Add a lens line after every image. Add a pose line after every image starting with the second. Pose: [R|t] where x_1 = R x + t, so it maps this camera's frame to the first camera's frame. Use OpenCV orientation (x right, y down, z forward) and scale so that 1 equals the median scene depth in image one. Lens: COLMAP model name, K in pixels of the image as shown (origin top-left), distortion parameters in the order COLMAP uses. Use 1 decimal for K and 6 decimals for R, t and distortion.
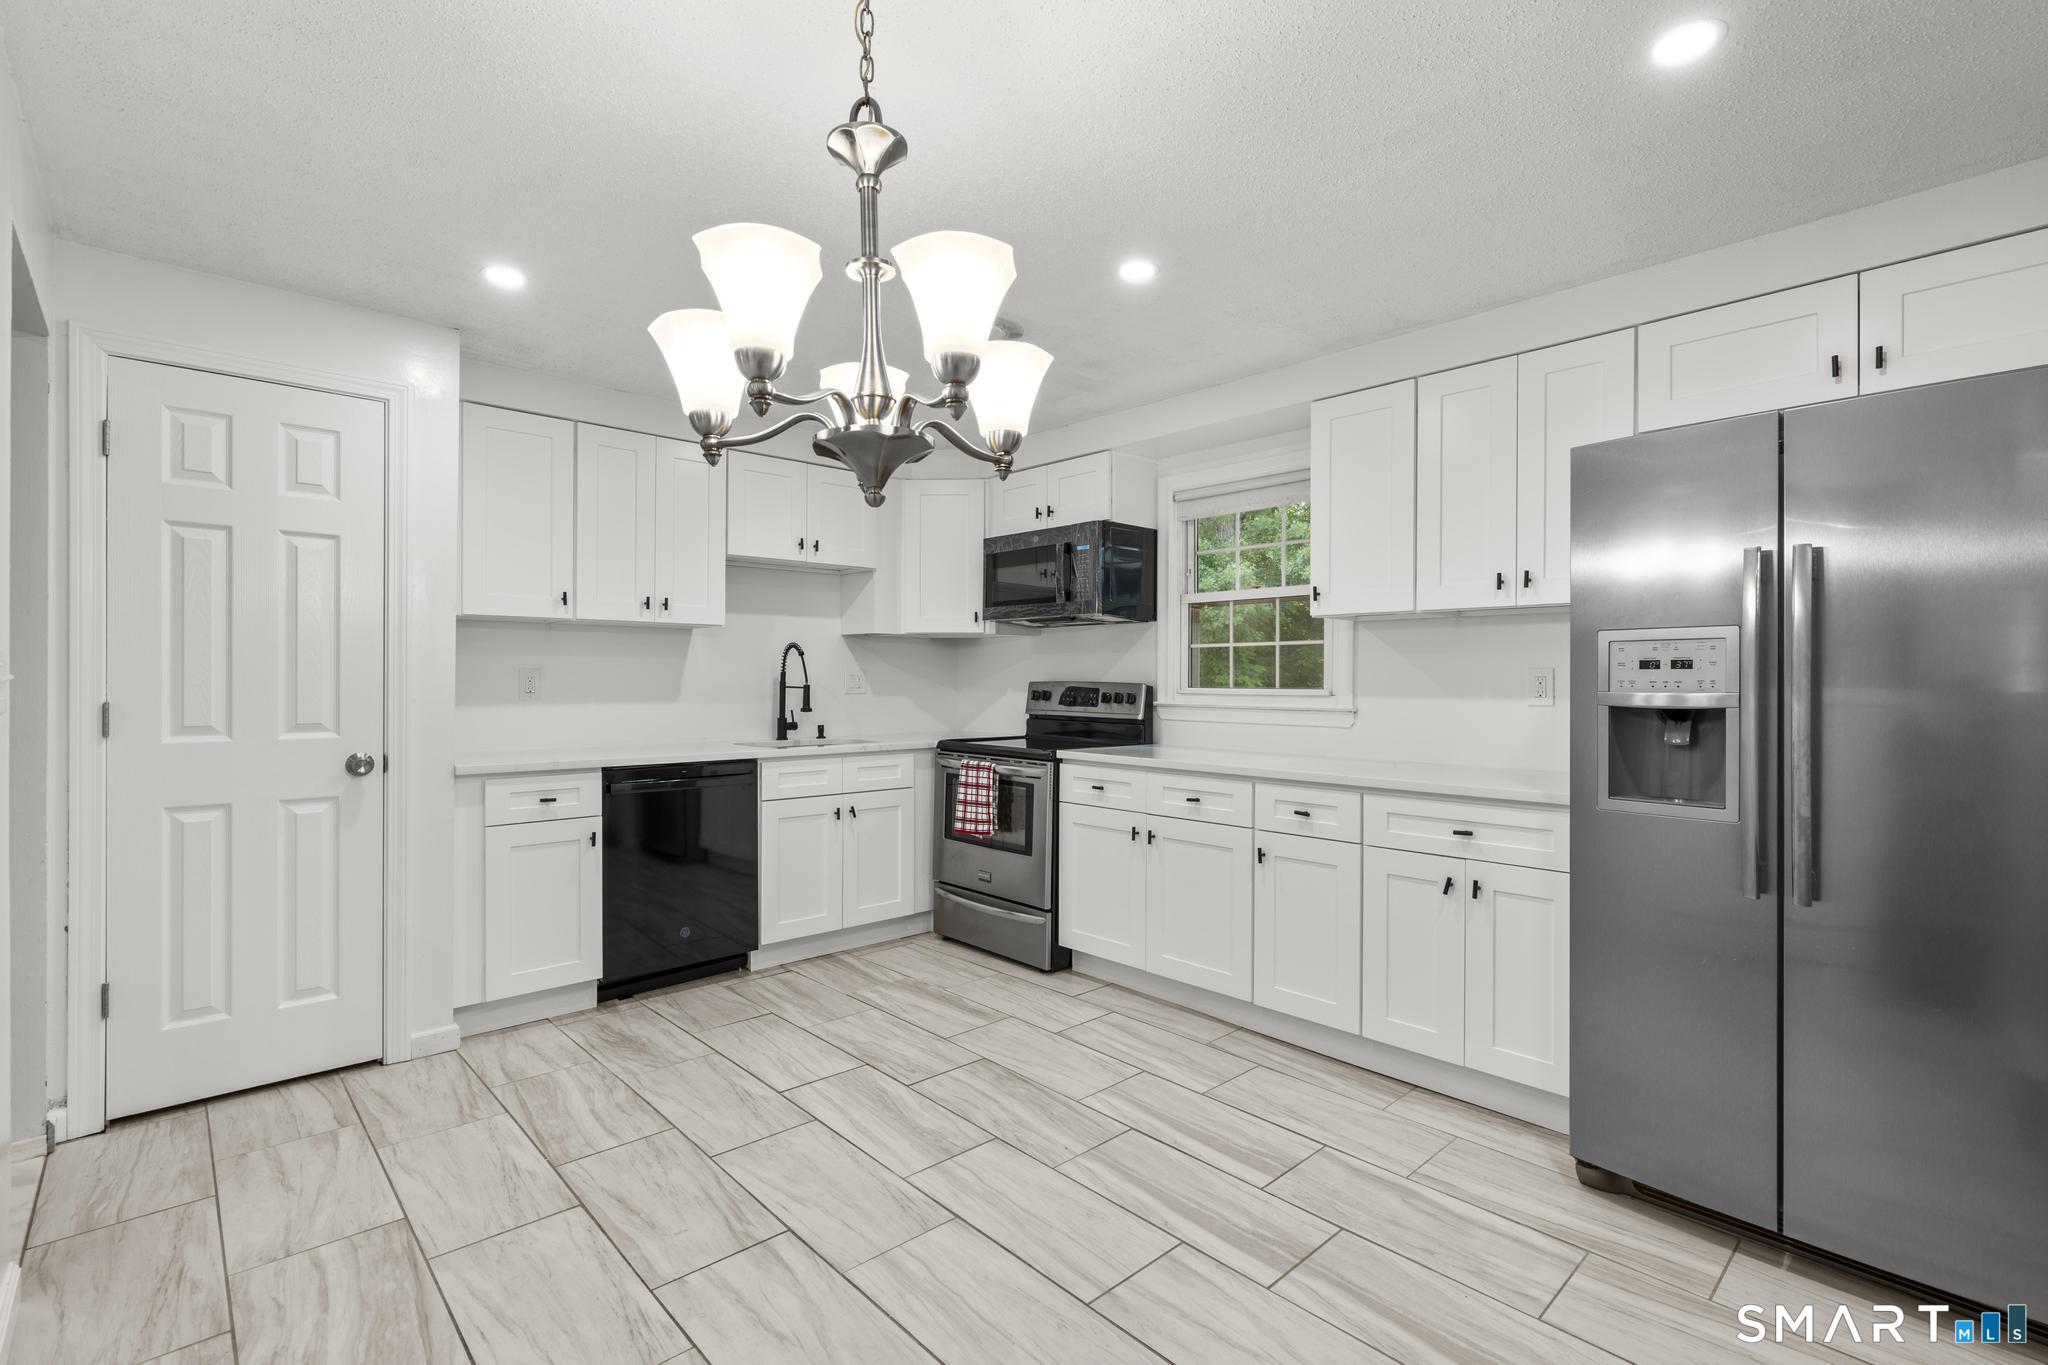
lens RADIAL K [[926.3, 0, 1024.0], [0, 926.3, 682.5], [0, 0, 1]] dist [-0.015186, 0.010127]
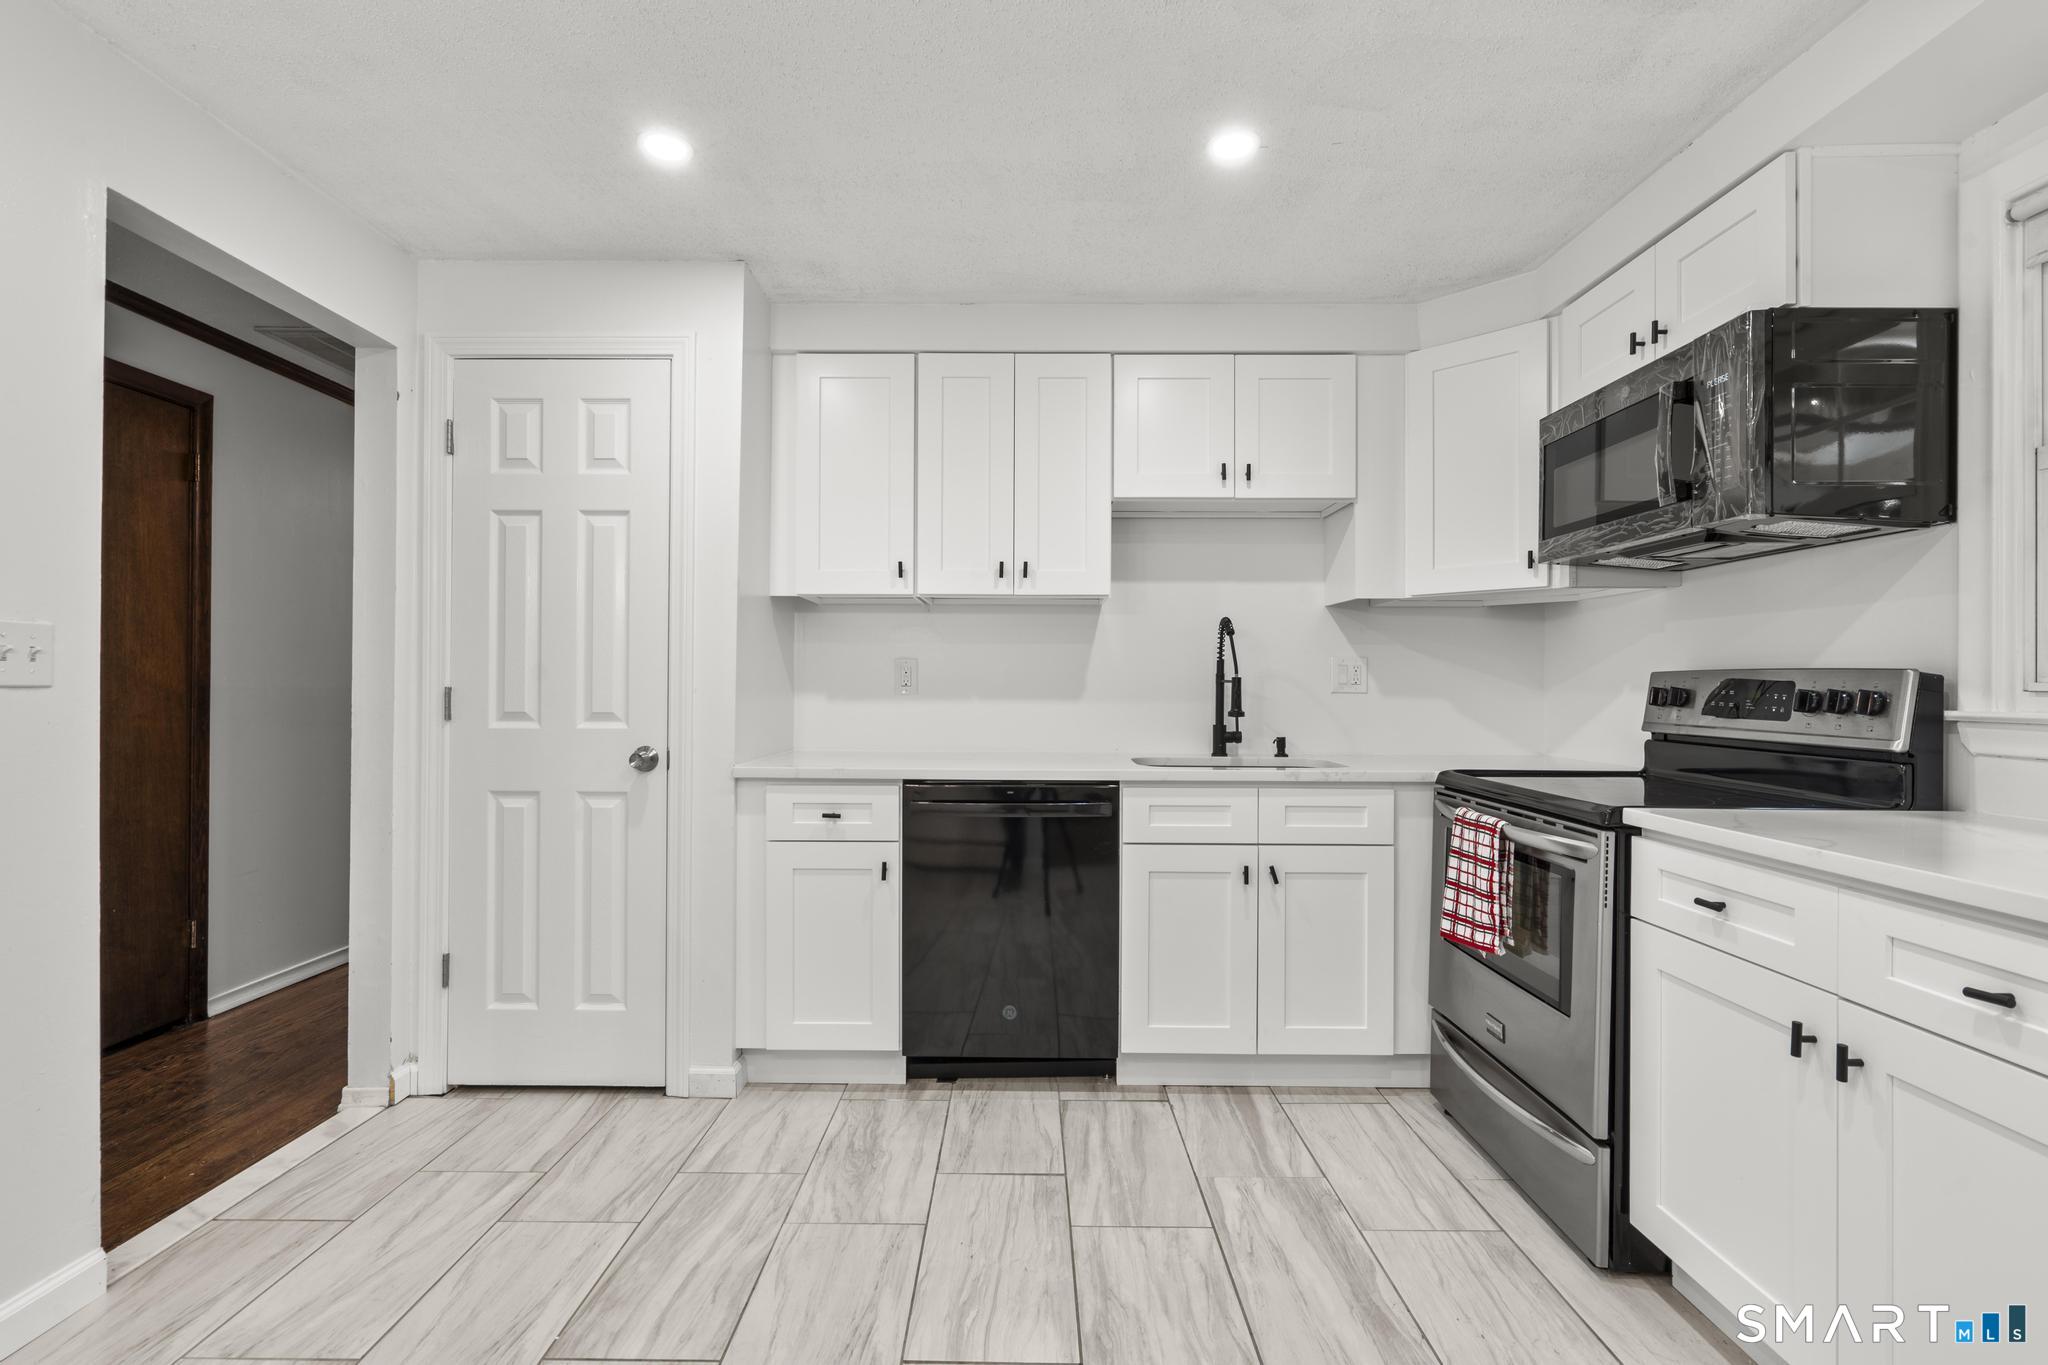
lens RADIAL K [[926.3, 0, 1024.0], [0, 926.3, 682.5], [0, 0, 1]] dist [-0.015186, 0.010127]
pose [[0.728198, -0.002584, -0.685362, 0.140392], [-0.004517, 0.999953, -0.008570, 0.015091], [0.685352, 0.009337, 0.728152, 0.461350]]
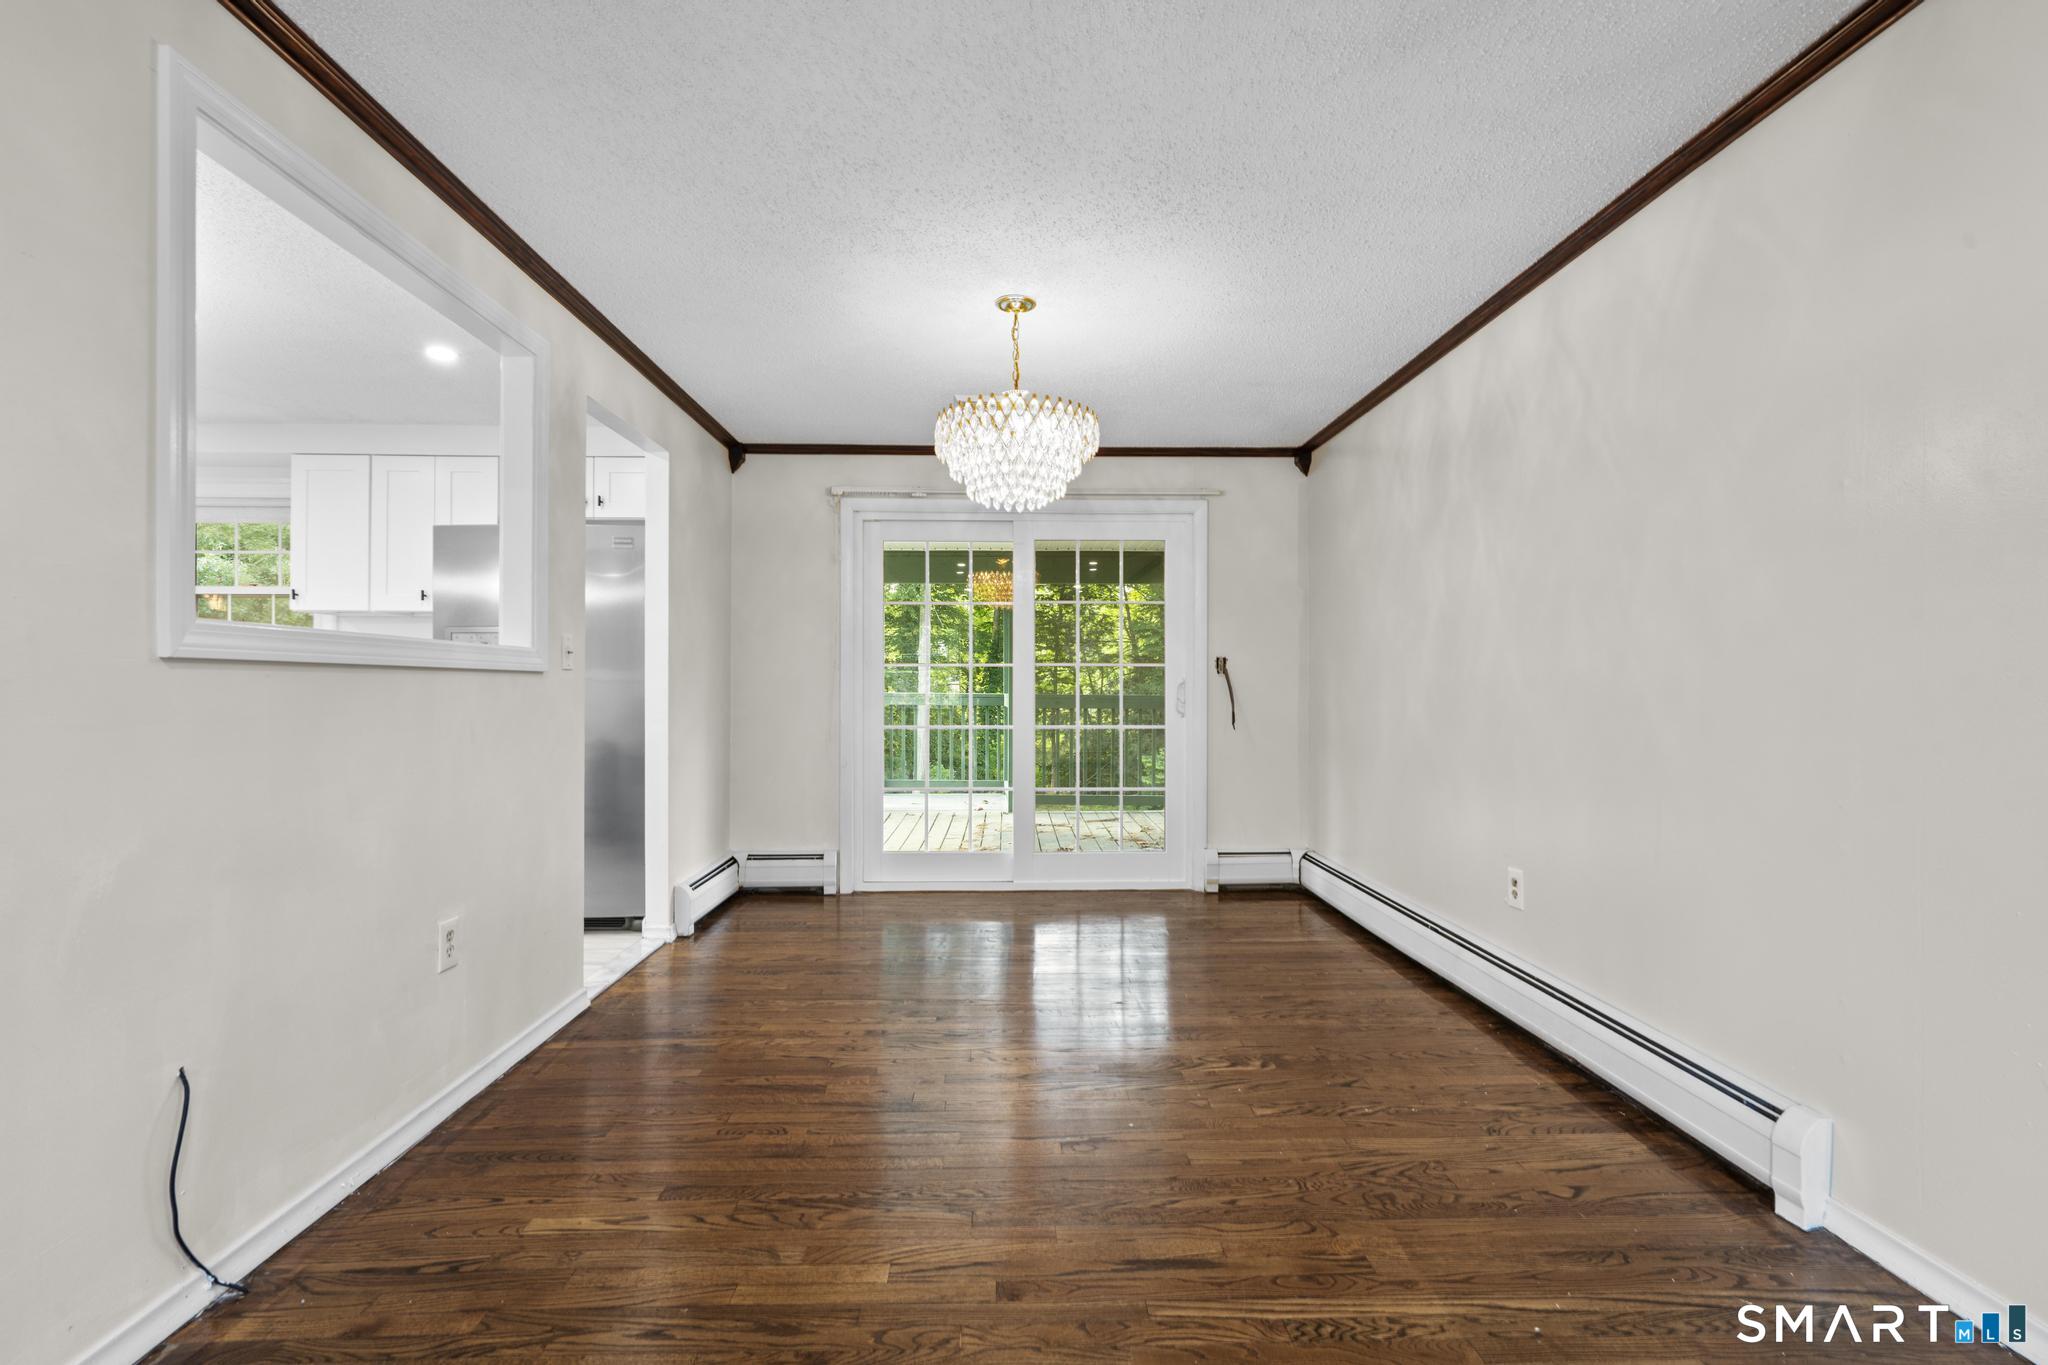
lens RADIAL K [[926.3, 0, 1024.0], [0, 926.3, 682.5], [0, 0, 1]] dist [-0.015186, 0.010127]
pose [[0.658261, 0.001597, 0.752788, 0.009314], [0.004902, 0.999967, -0.006407, 0.043742], [-0.752774, 0.007908, 0.658231, -0.642112]]
